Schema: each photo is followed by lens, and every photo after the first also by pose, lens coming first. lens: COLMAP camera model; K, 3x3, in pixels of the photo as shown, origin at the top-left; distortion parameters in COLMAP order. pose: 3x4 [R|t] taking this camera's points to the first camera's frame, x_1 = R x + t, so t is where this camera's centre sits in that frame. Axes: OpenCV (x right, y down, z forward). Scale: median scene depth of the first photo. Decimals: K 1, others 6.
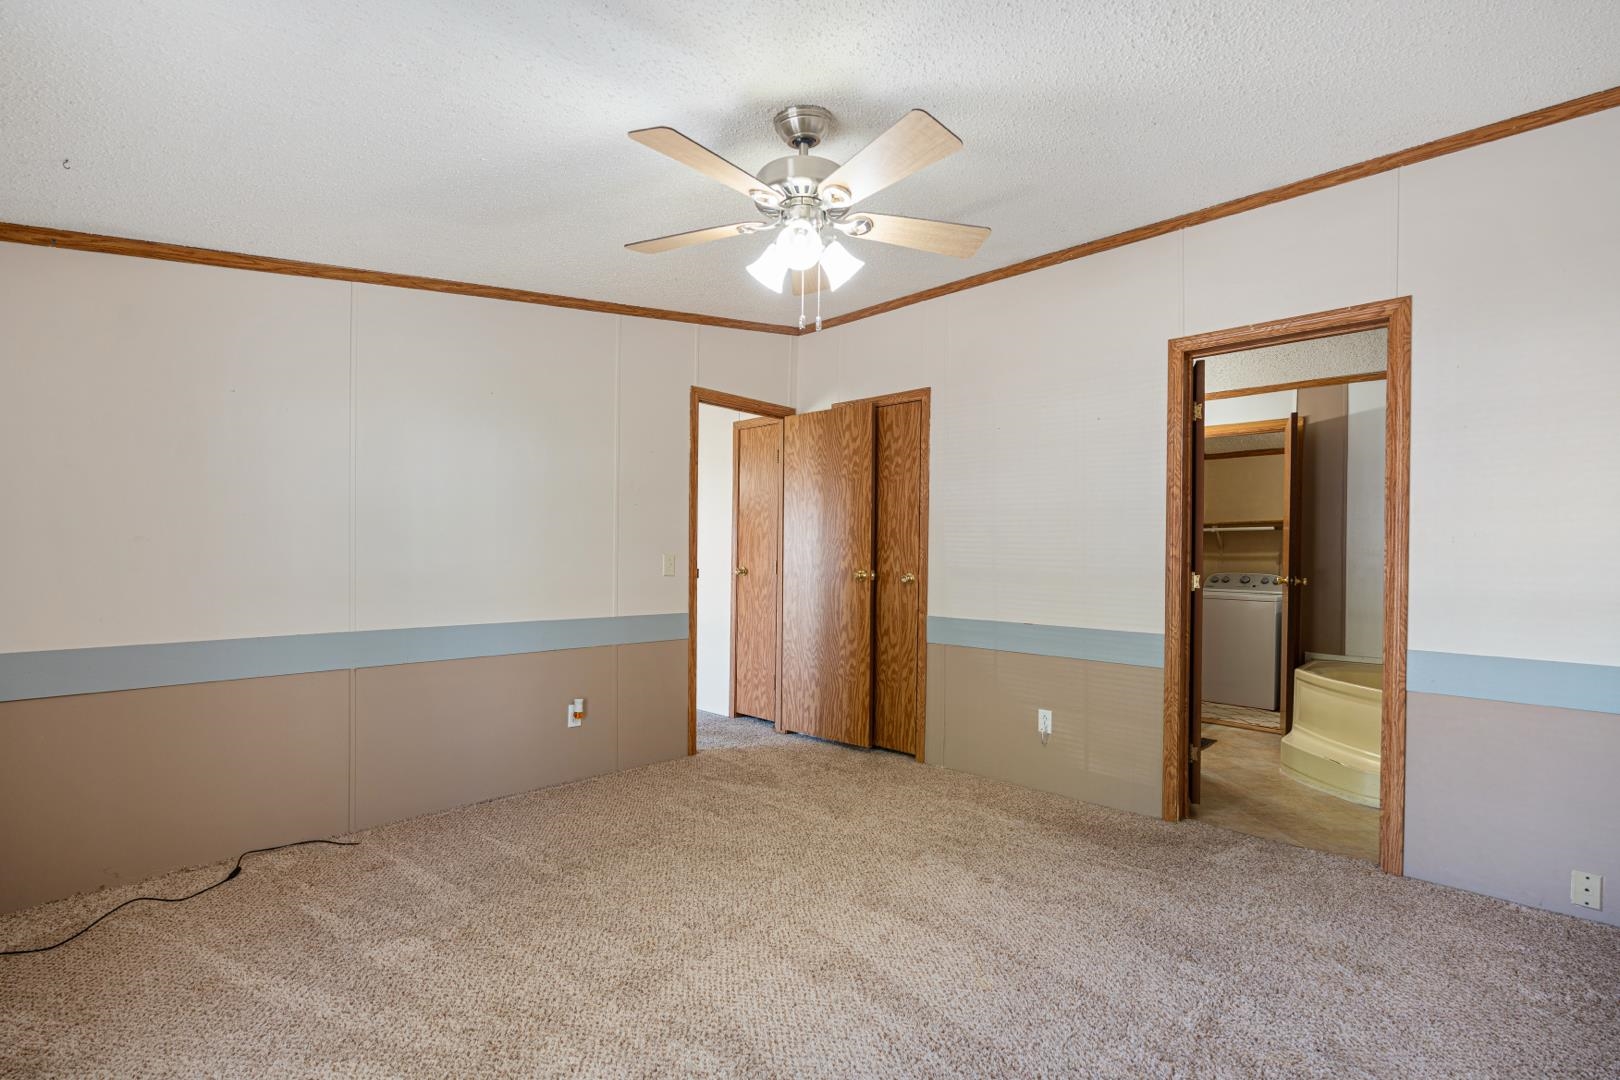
lens RADIAL K [[740.5, 0, 811.3], [0, 740.5, 558.1], [0, 0, 1]] dist [-0.029878, 0.000147]
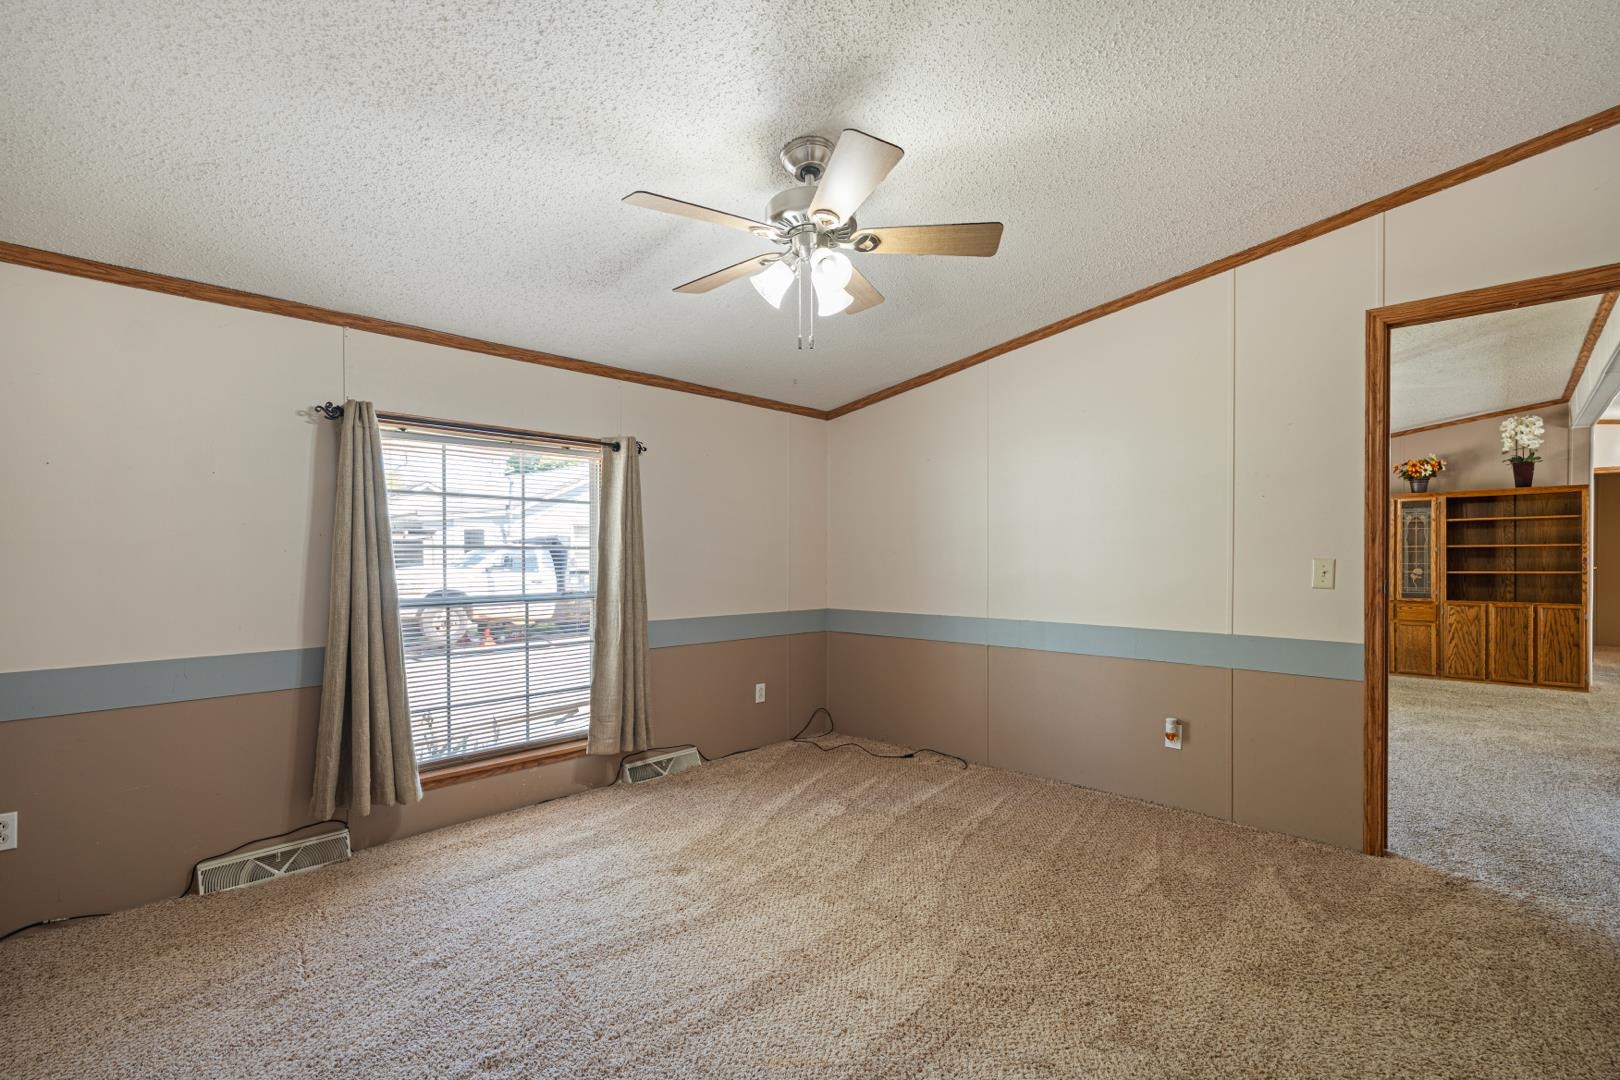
lens RADIAL K [[710.8, 0, 811.9], [0, 710.8, 566.5], [0, 0, 1]] dist [0.000275, 0.000037]
pose [[-0.020118, 0.004081, -0.999789, 0.813170], [0.000558, 0.999992, 0.004070, -0.001383], [0.999797, -0.000476, -0.020121, 0.809782]]
